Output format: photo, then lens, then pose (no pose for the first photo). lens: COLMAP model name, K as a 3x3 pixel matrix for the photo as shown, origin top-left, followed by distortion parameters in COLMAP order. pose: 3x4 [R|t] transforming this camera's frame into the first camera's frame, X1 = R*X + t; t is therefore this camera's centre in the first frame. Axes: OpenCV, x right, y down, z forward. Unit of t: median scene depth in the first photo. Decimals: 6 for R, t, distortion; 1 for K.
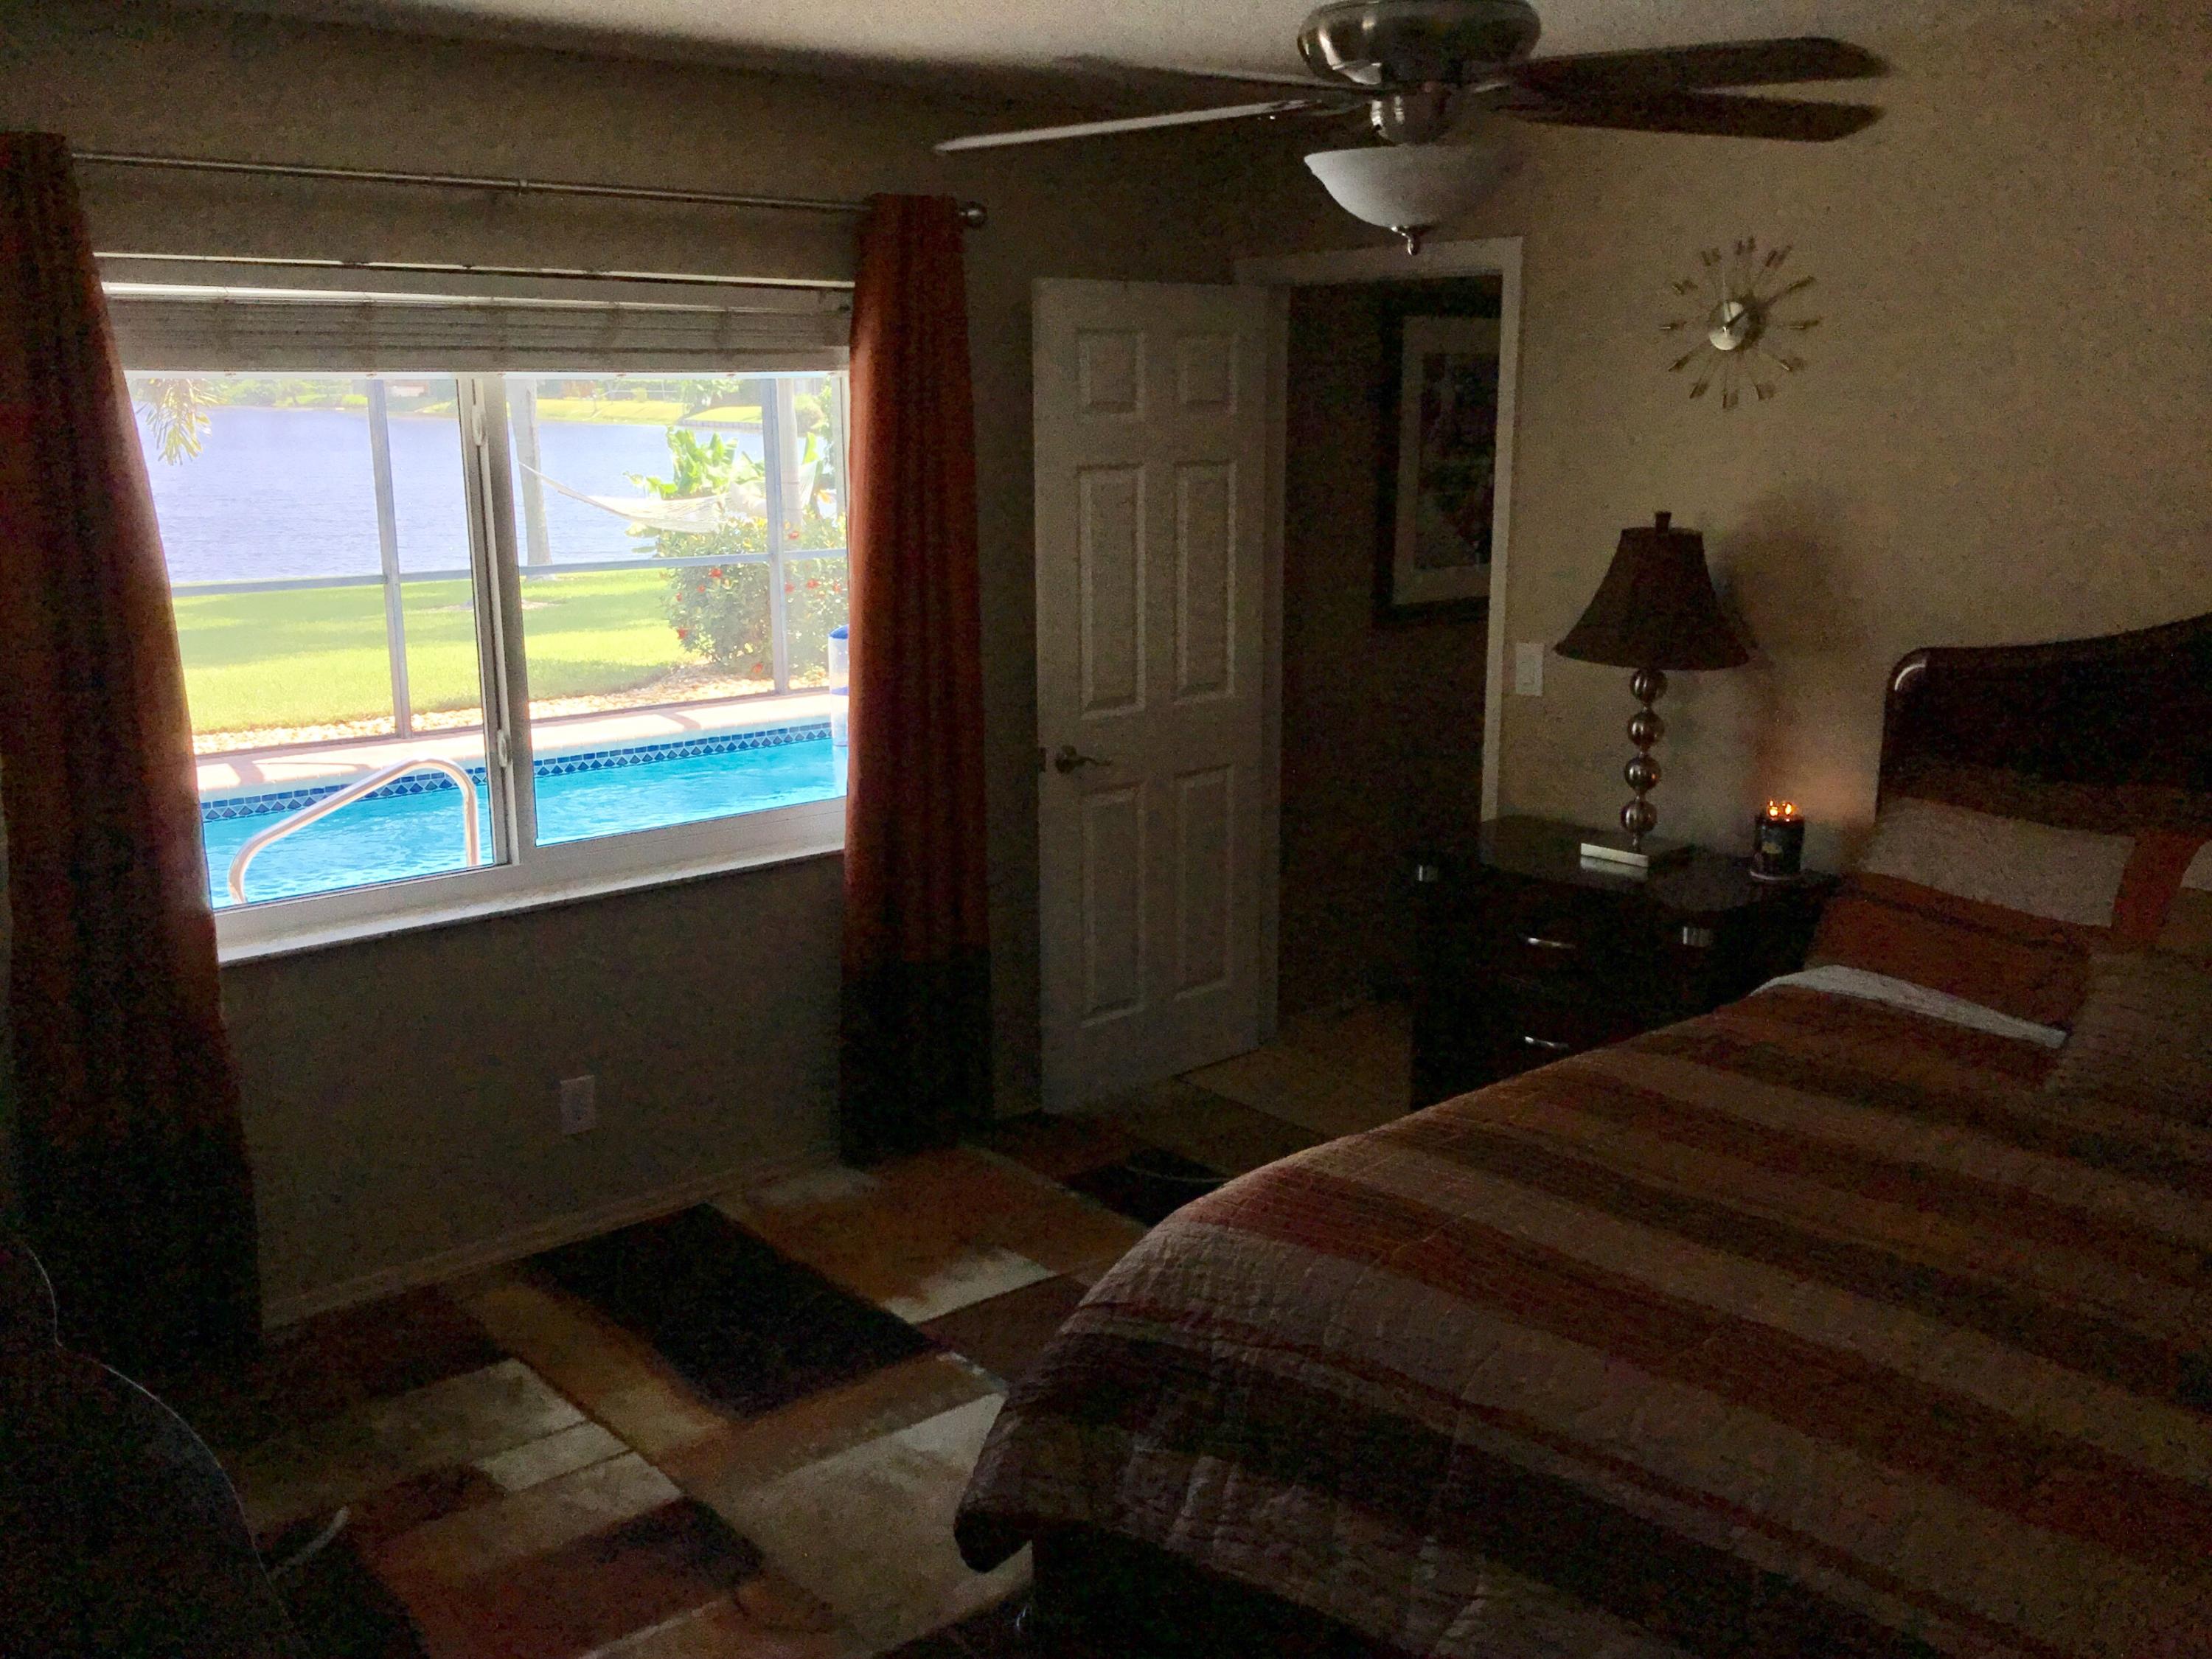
lens RADIAL K [[2042.3, 0, 1078.8], [0, 2042.3, 858.3], [0, 0, 1]] dist [0.097646, -0.182932]
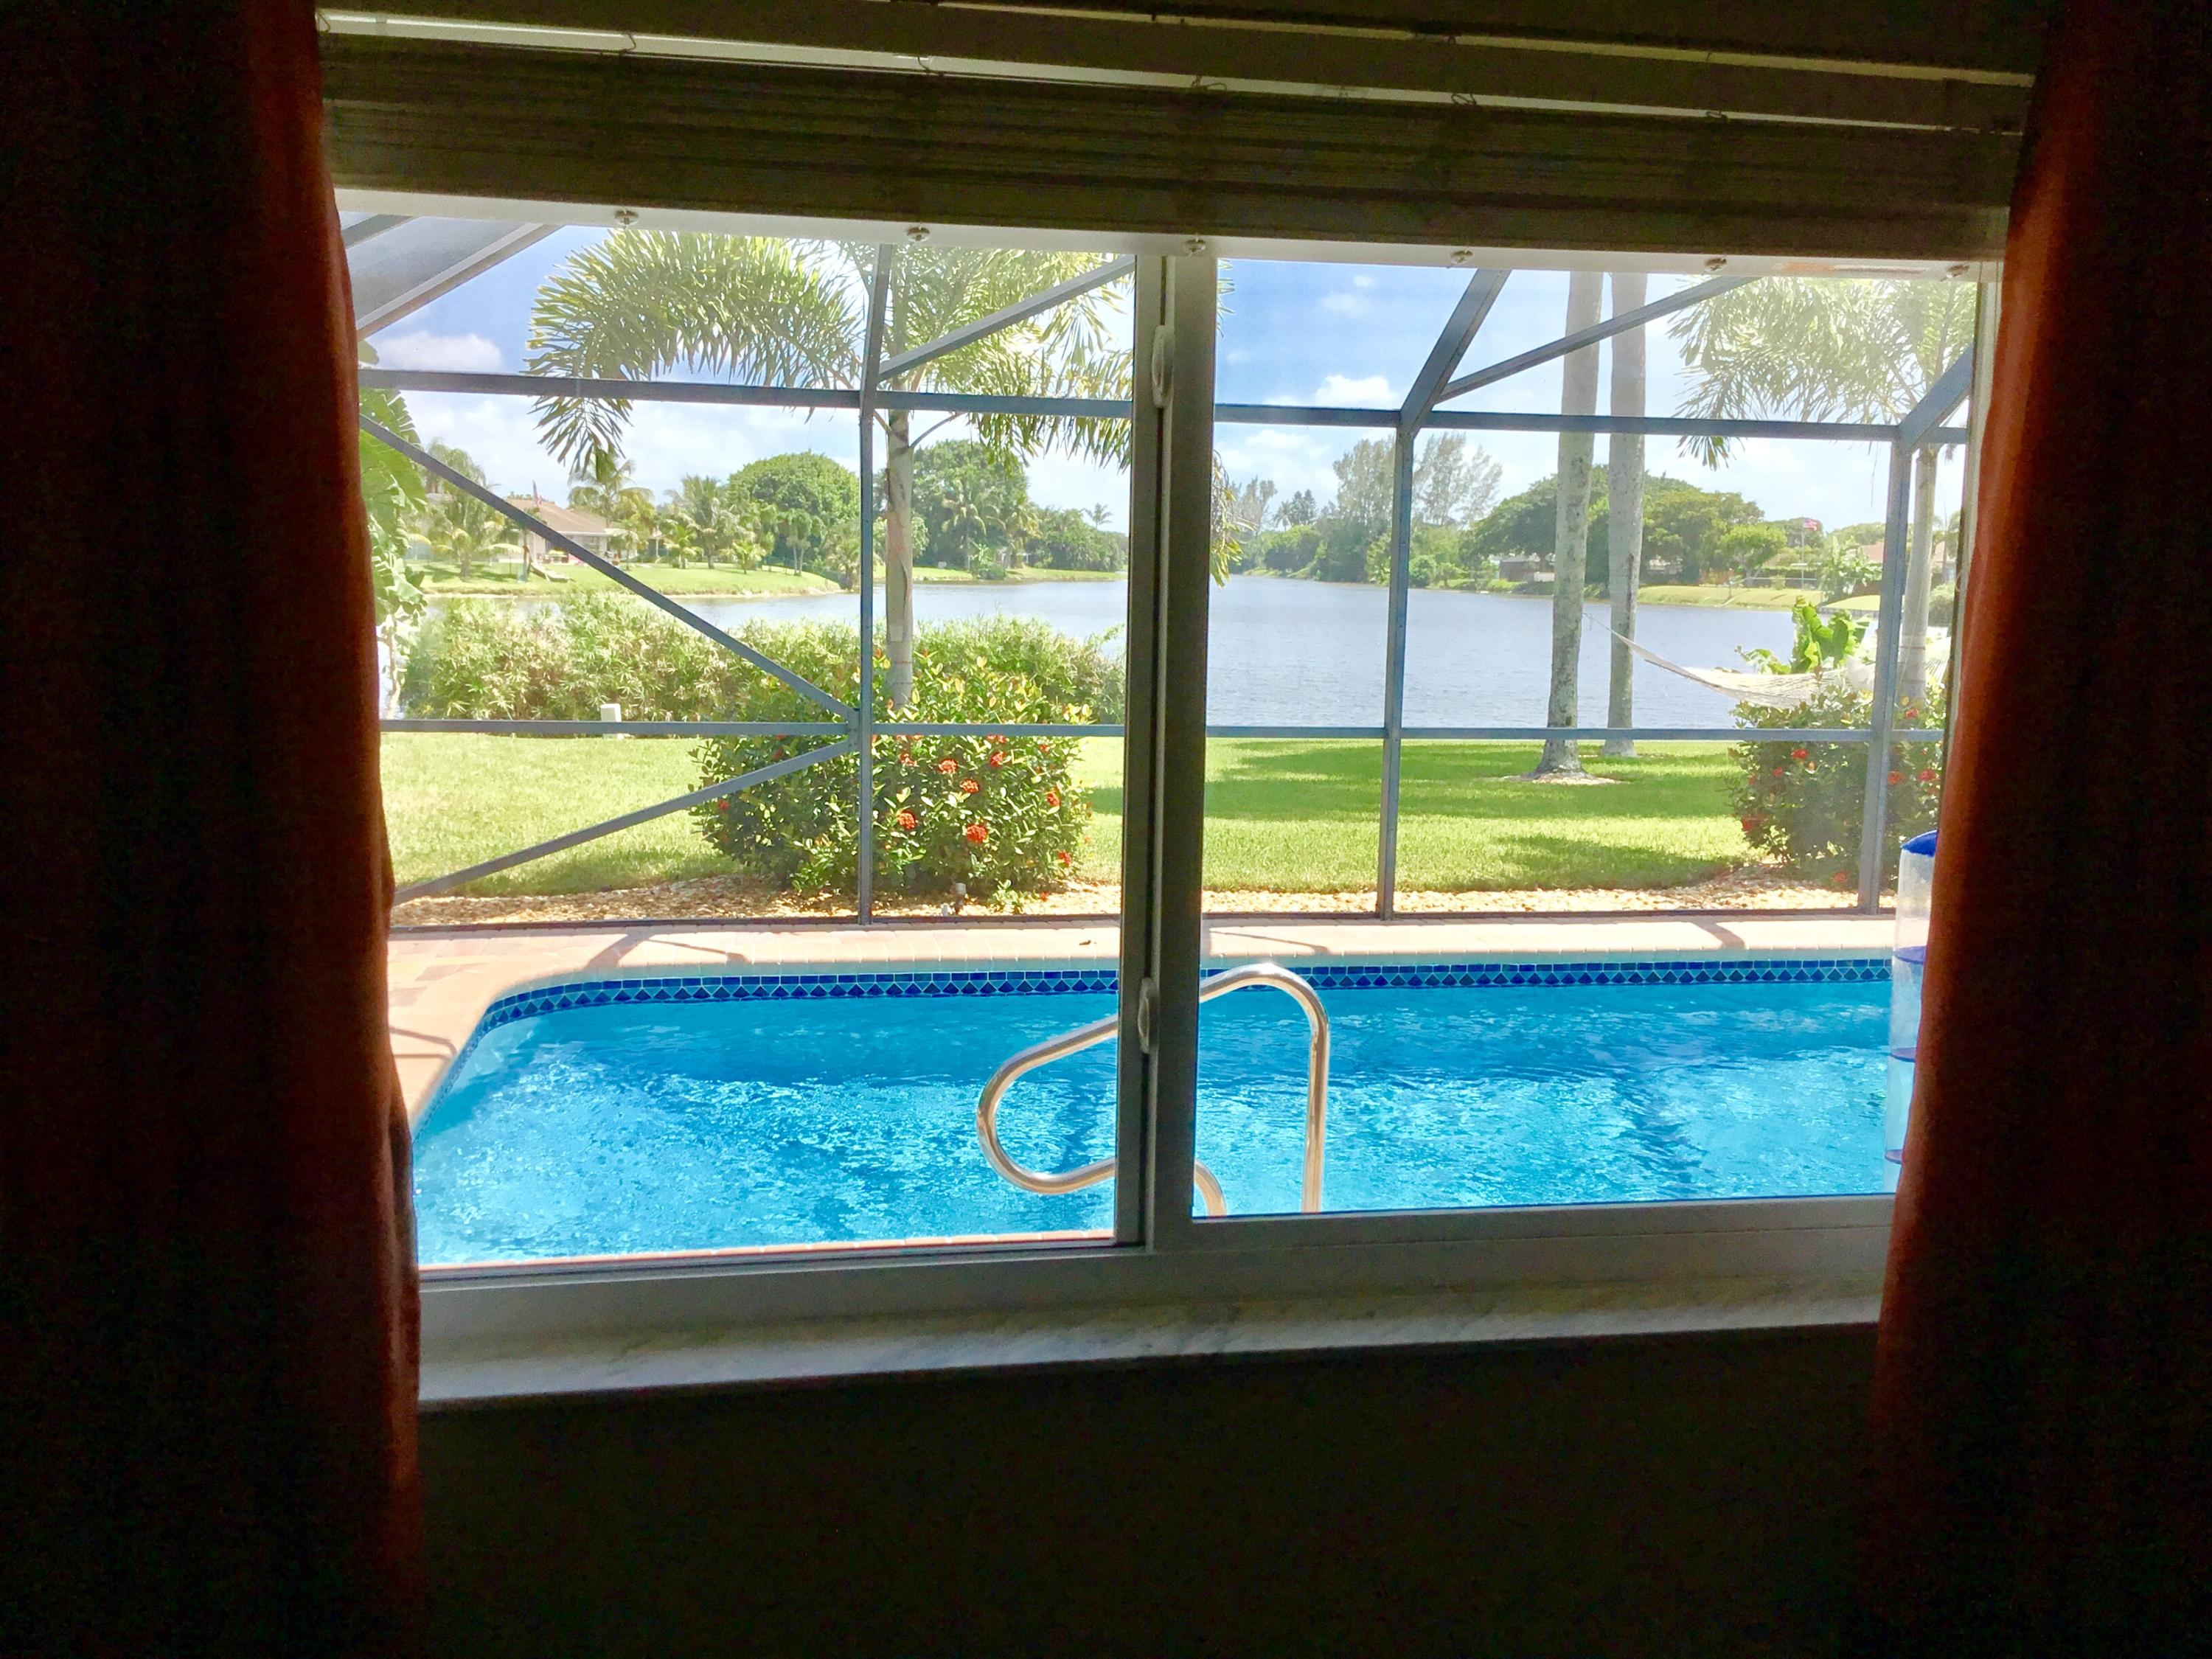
lens RADIAL K [[2042.3, 0, 1078.8], [0, 2042.3, 858.3], [0, 0, 1]] dist [0.097646, -0.182932]
pose [[0.862586, 0.093219, -0.497249, -0.017268], [-0.136103, 0.989401, -0.050618, -0.020891], [0.487260, 0.111340, 0.866130, 0.183276]]
